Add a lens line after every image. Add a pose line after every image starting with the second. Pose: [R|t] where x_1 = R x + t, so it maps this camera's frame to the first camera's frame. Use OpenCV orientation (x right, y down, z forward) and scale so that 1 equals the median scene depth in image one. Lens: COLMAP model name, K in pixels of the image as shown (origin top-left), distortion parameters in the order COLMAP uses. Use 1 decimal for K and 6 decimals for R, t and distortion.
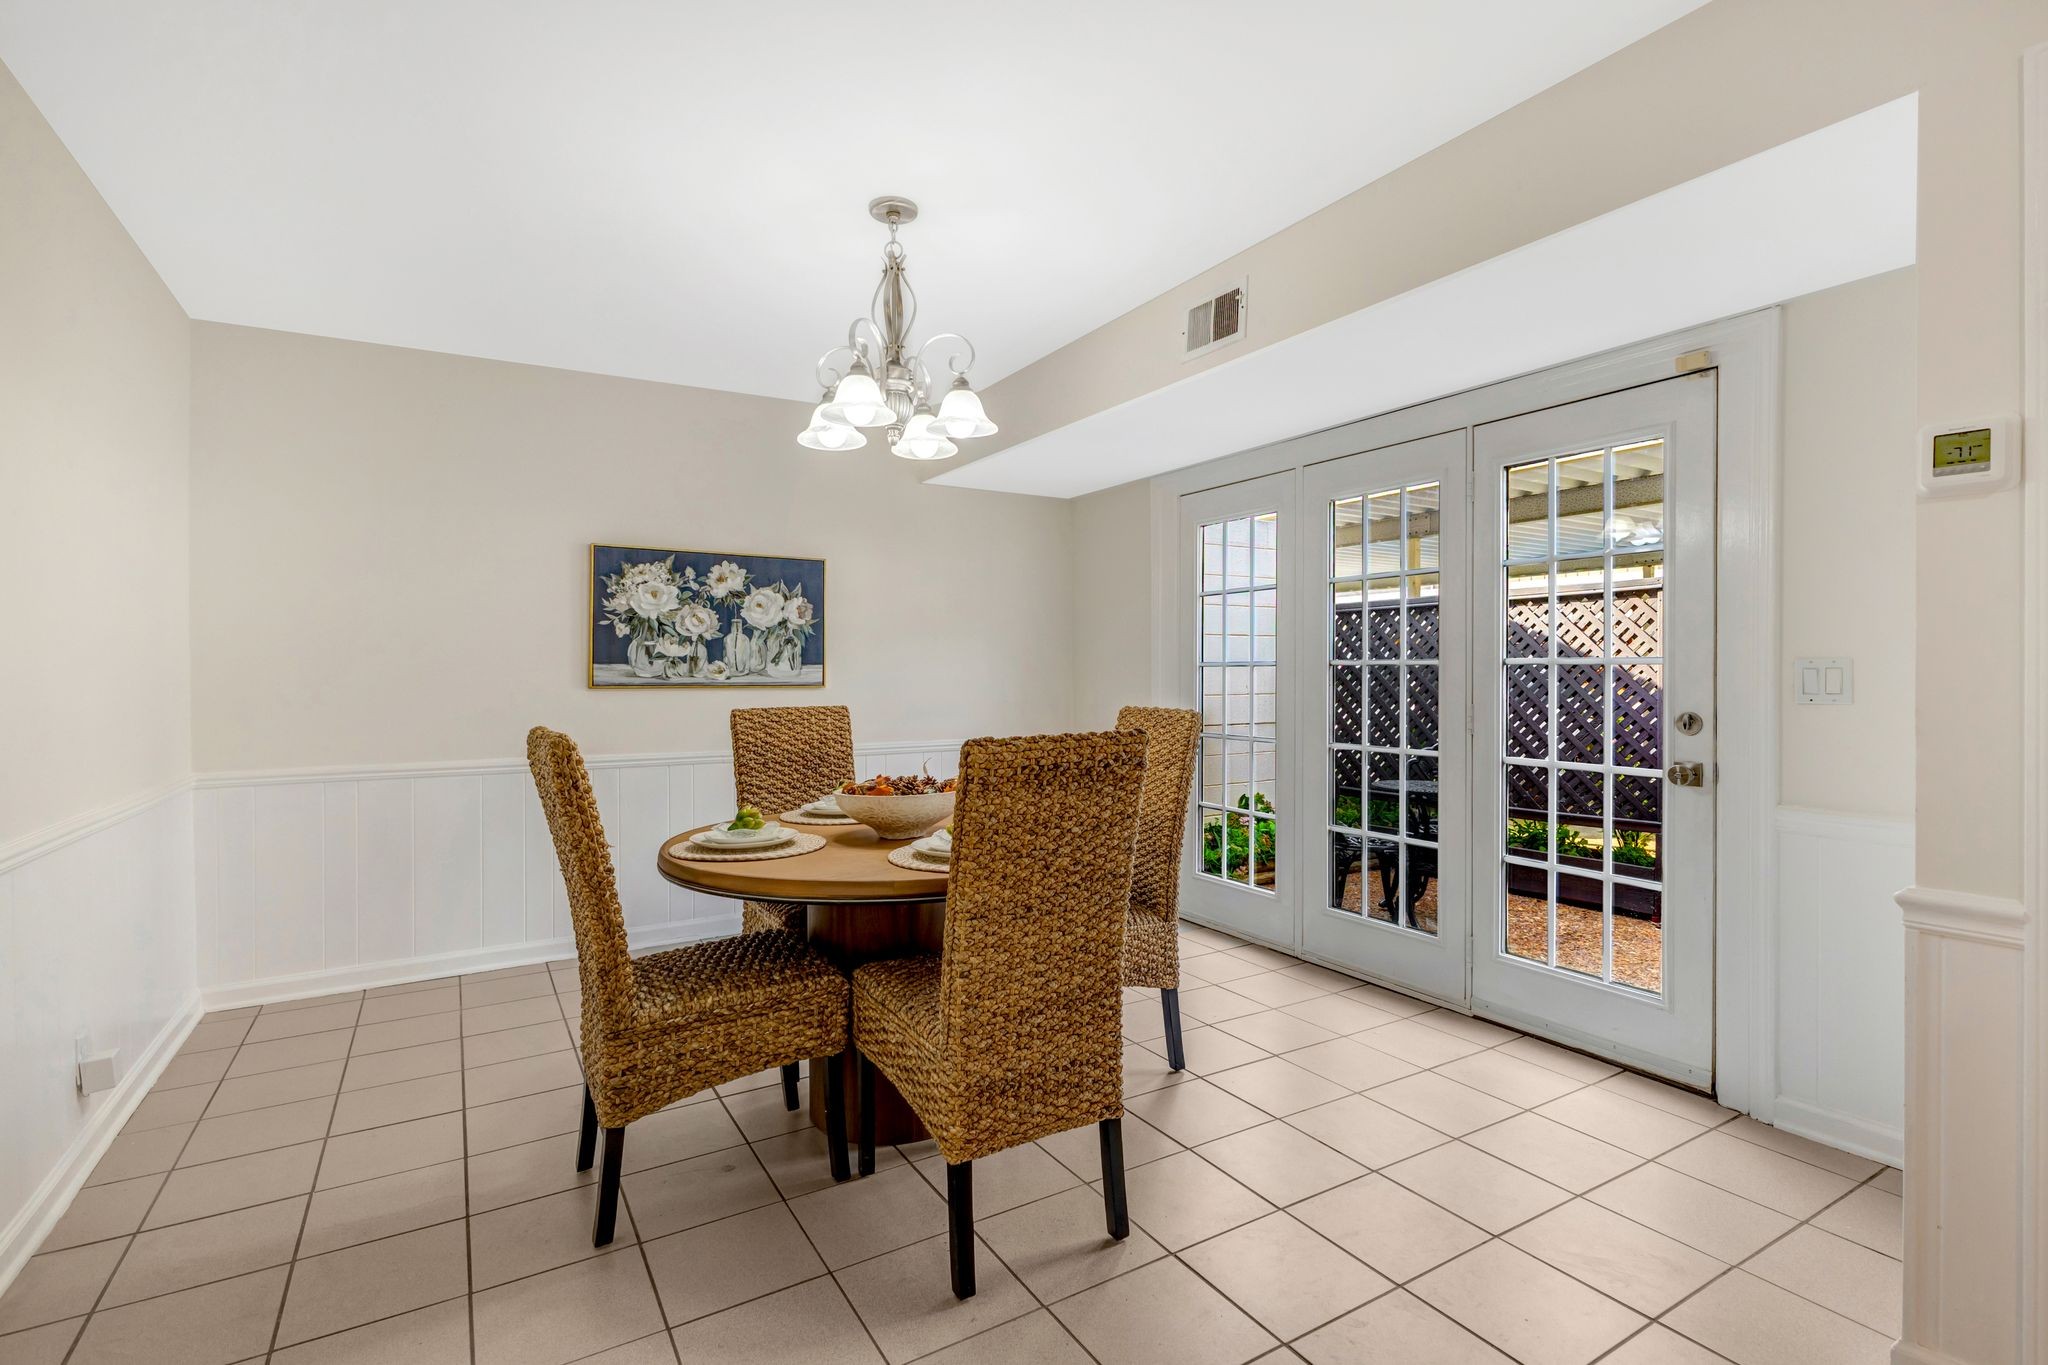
lens RADIAL K [[958.1, 0, 1028.8], [0, 958.1, 667.9], [0, 0, 1]] dist [0.013823, -0.000065]
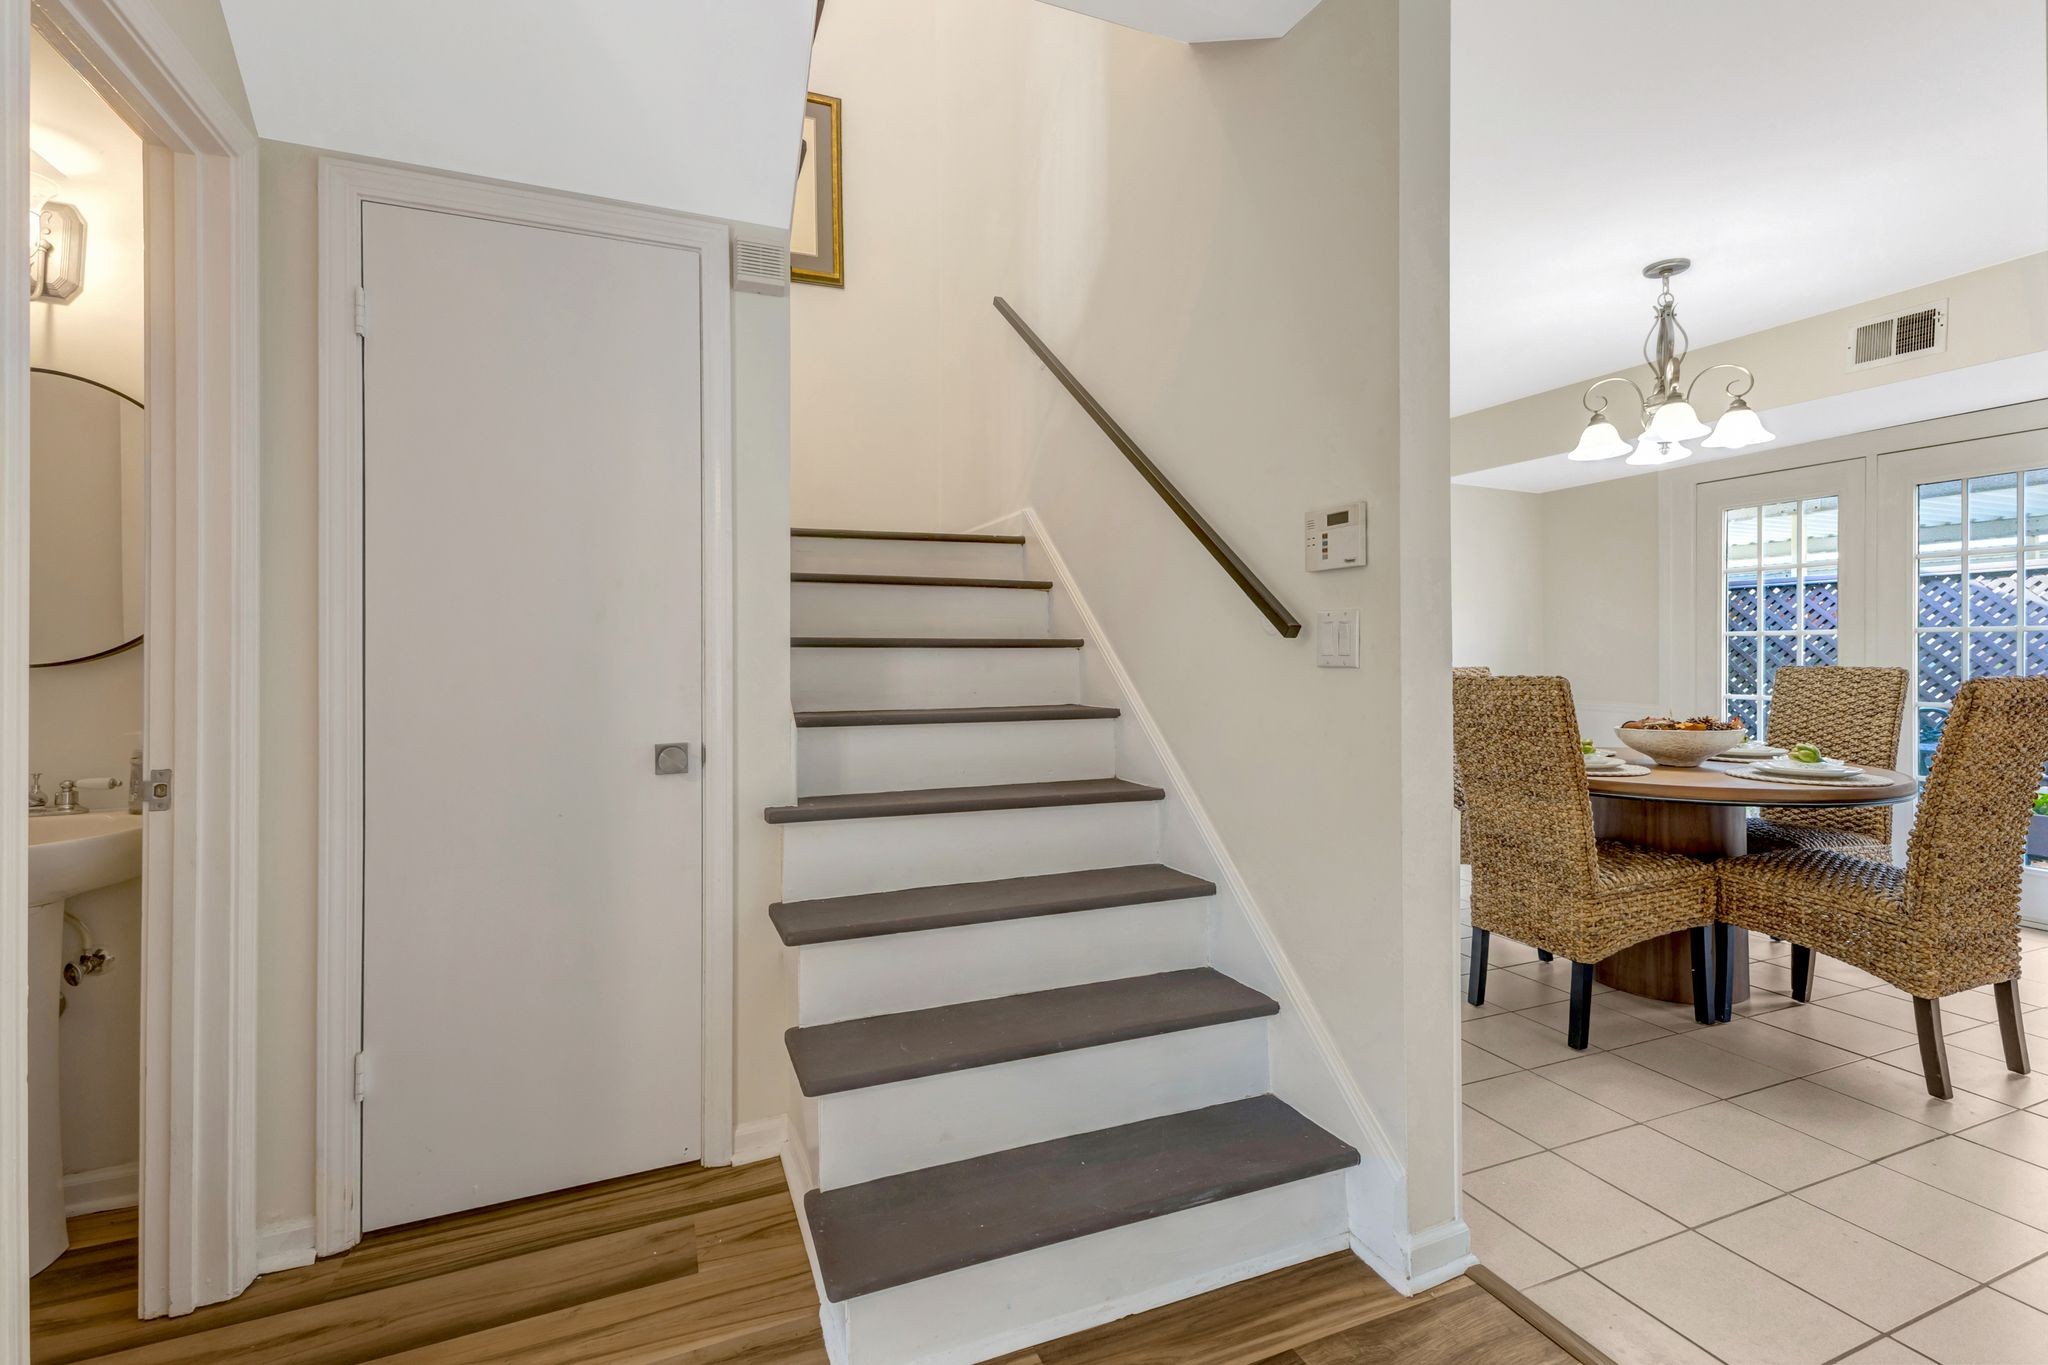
lens RADIAL K [[909.6, 0, 1004.2], [0, 909.6, 642.7], [0, 0, 1]] dist [-0.004536, 0.000485]
pose [[0.985670, -0.001183, -0.168682, -0.708694], [0.000429, 0.999990, -0.004506, 0.018664], [0.168685, 0.004369, 0.985660, -0.283361]]
